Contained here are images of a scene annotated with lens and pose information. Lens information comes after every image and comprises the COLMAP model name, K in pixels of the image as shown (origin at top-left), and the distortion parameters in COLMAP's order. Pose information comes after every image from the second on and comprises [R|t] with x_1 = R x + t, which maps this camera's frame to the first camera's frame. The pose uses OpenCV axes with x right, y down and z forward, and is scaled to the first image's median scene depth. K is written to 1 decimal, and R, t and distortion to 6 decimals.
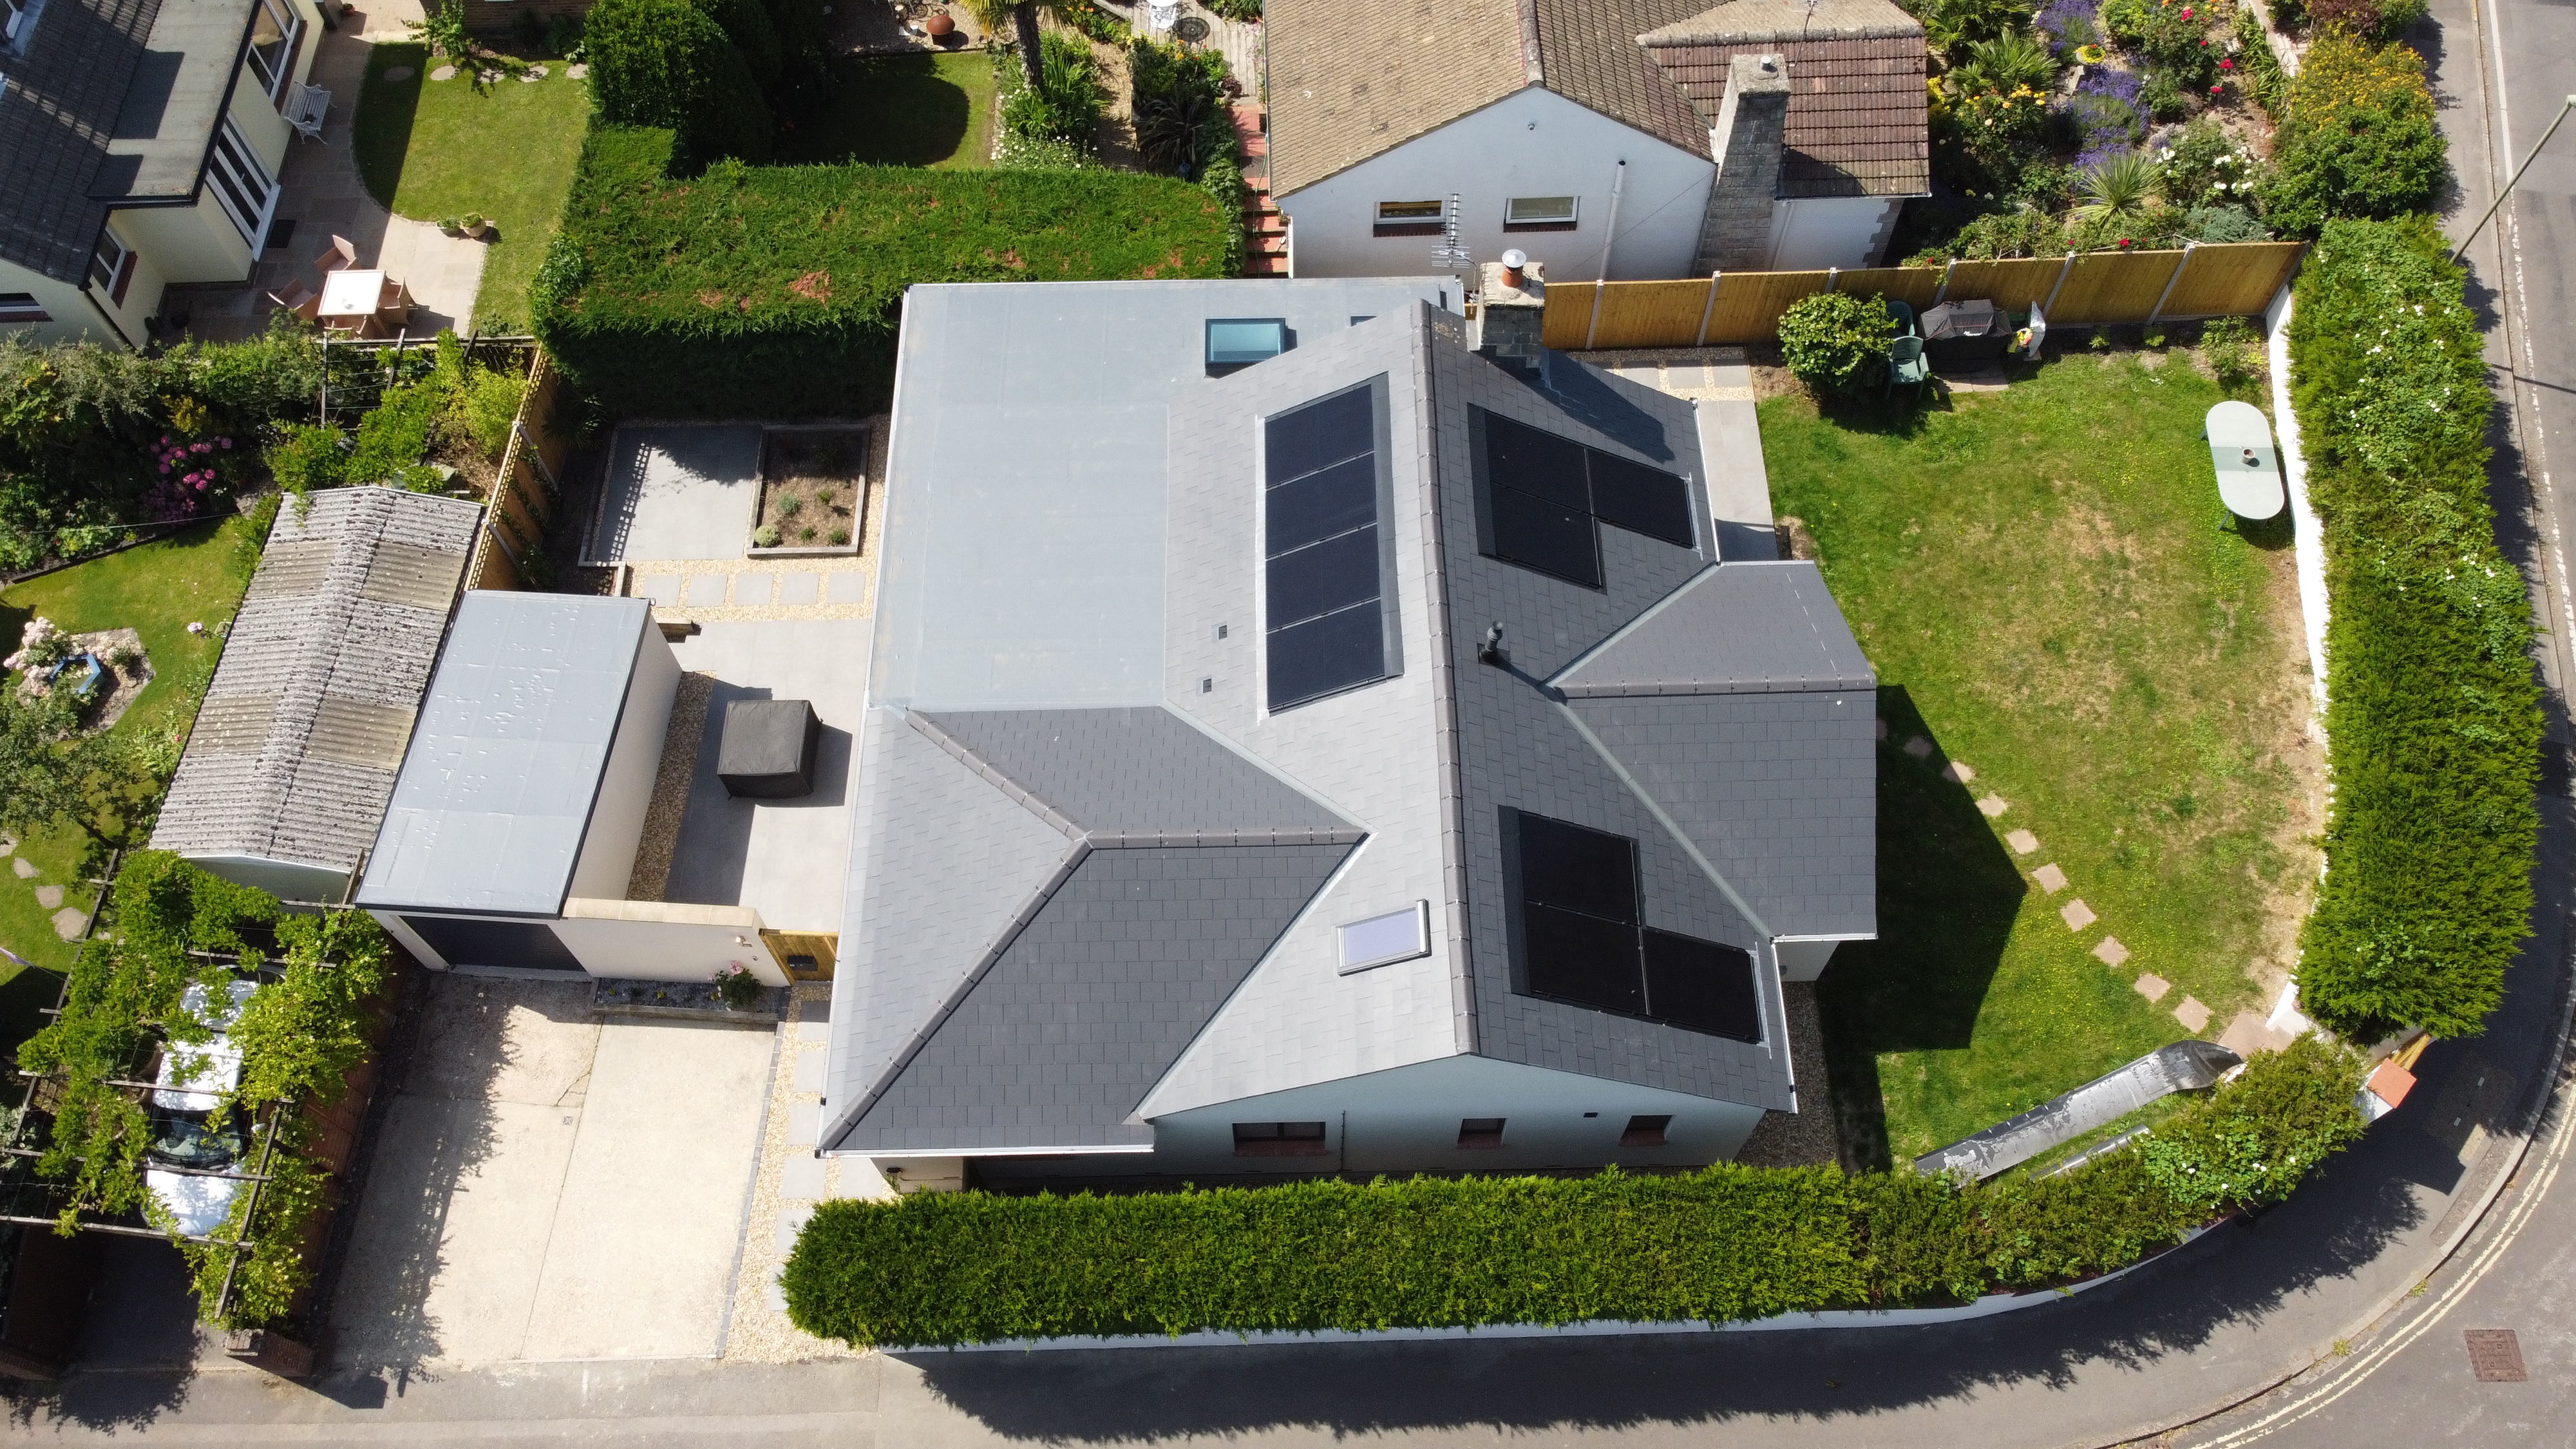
lens RADIAL K [[1930.9, 0, 1286.0], [0, 1930.9, 720.5], [0, 0, 1]] dist [0.002370, 0.002184]
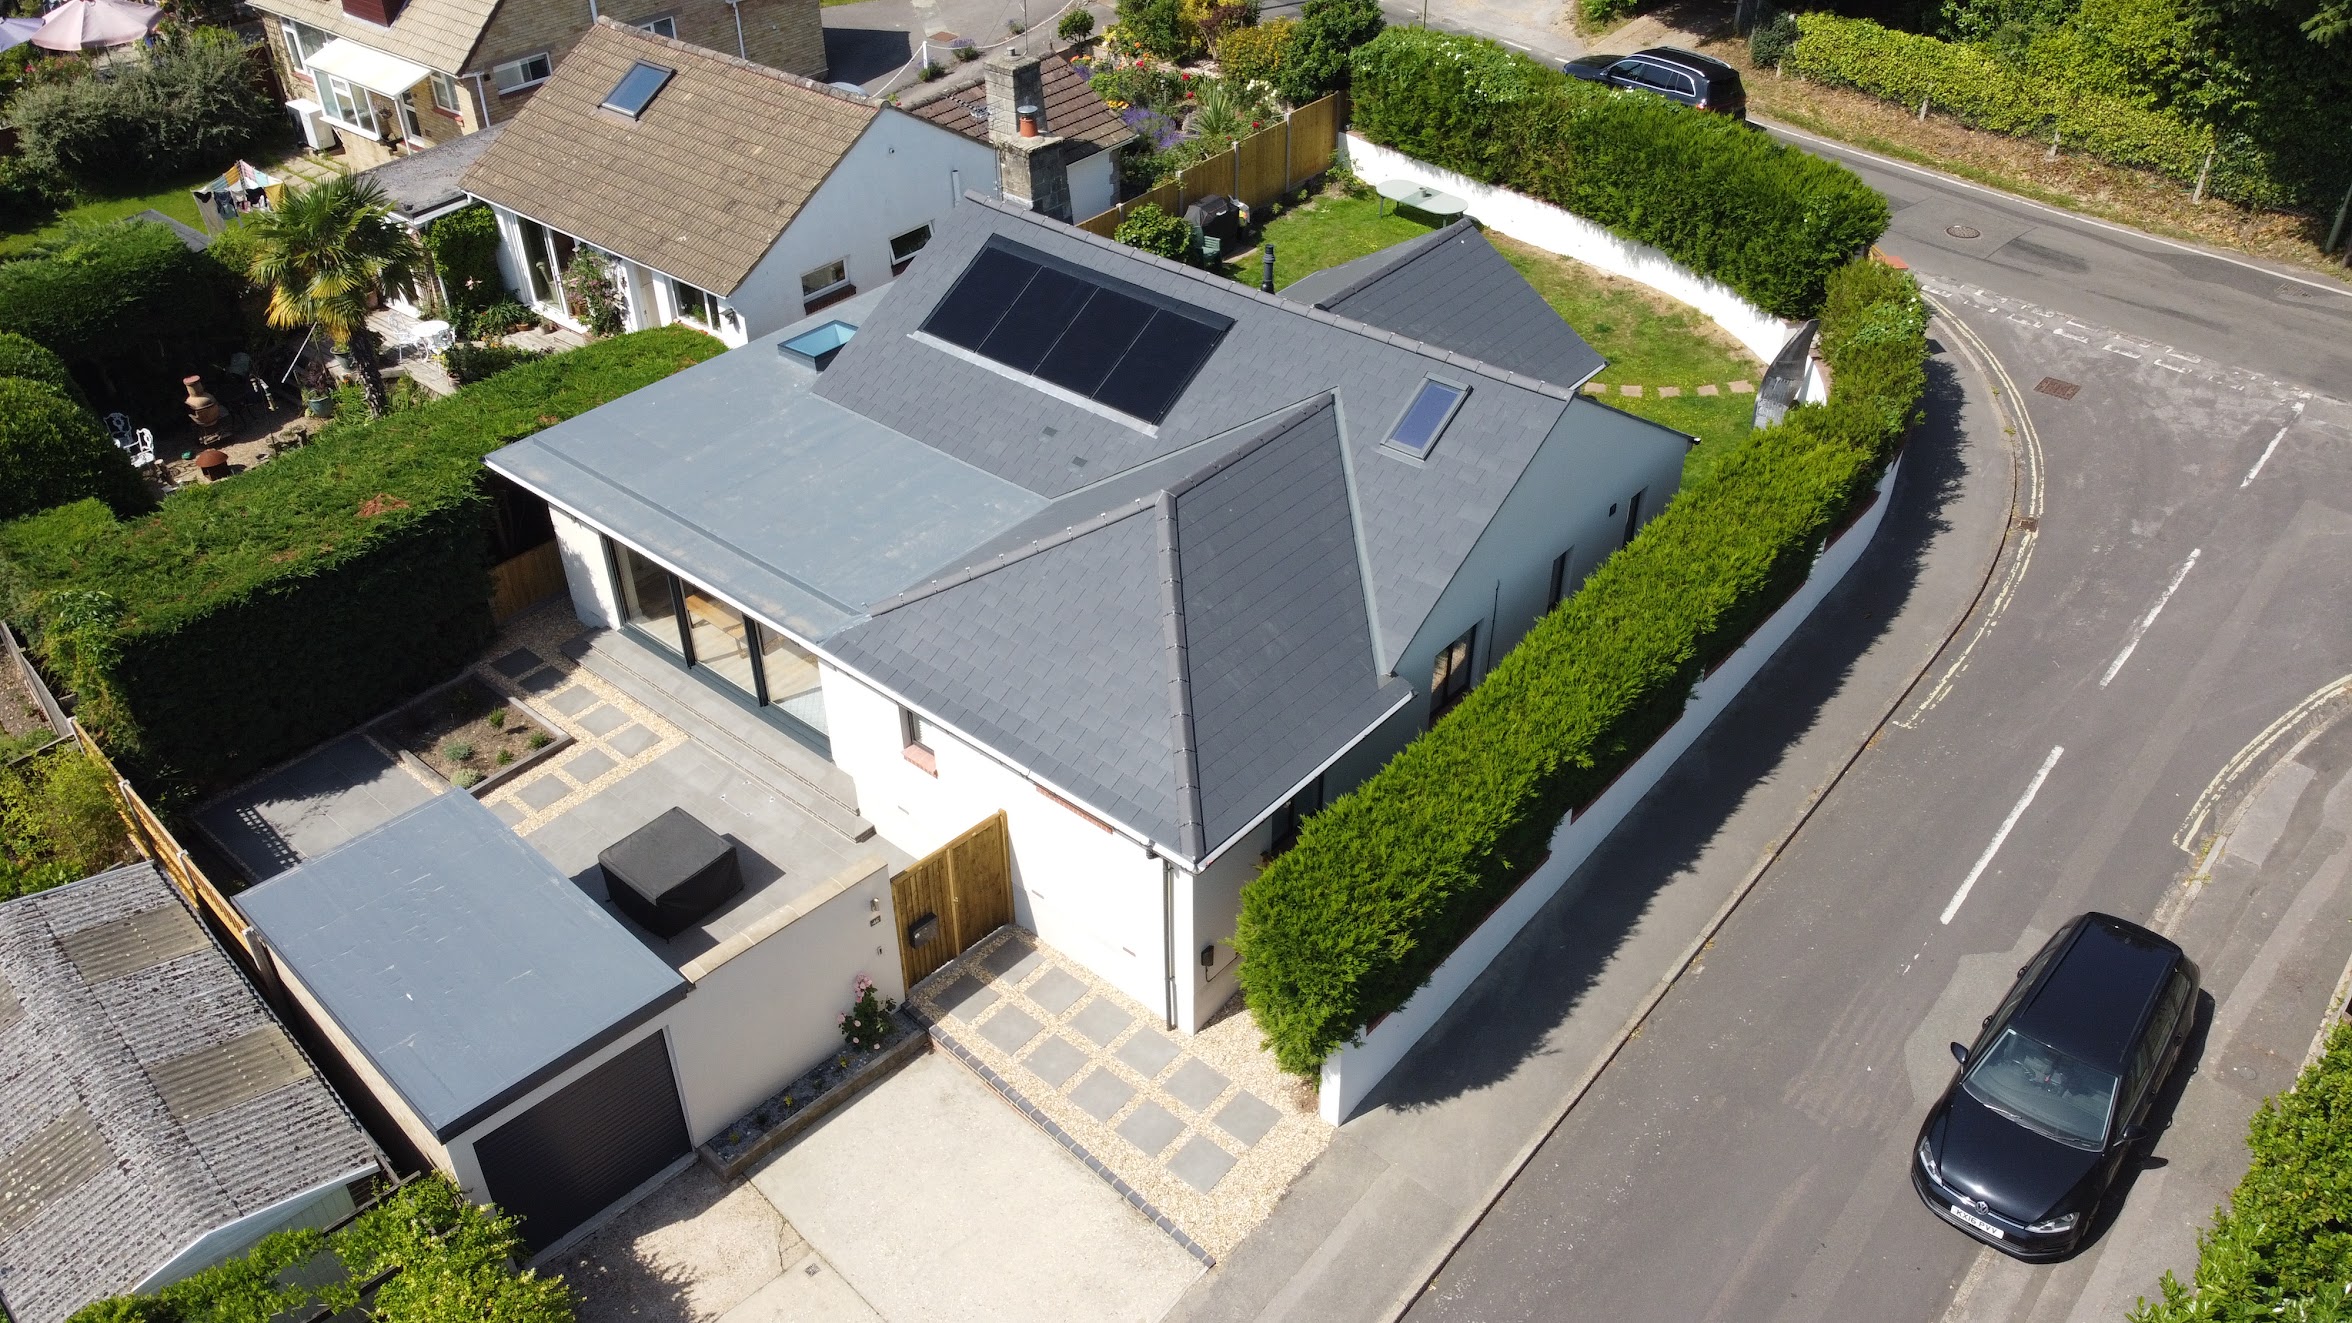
lens RADIAL K [[1750.2, 0, 1178.8], [0, 1750.2, 664.1], [0, 0, 1]] dist [-0.003595, -0.000880]
pose [[0.664021, -0.443486, 0.601993, -0.571971], [0.658108, 0.728815, -0.189004, 0.253159], [-0.354921, 0.521680, 0.775810, 0.290410]]
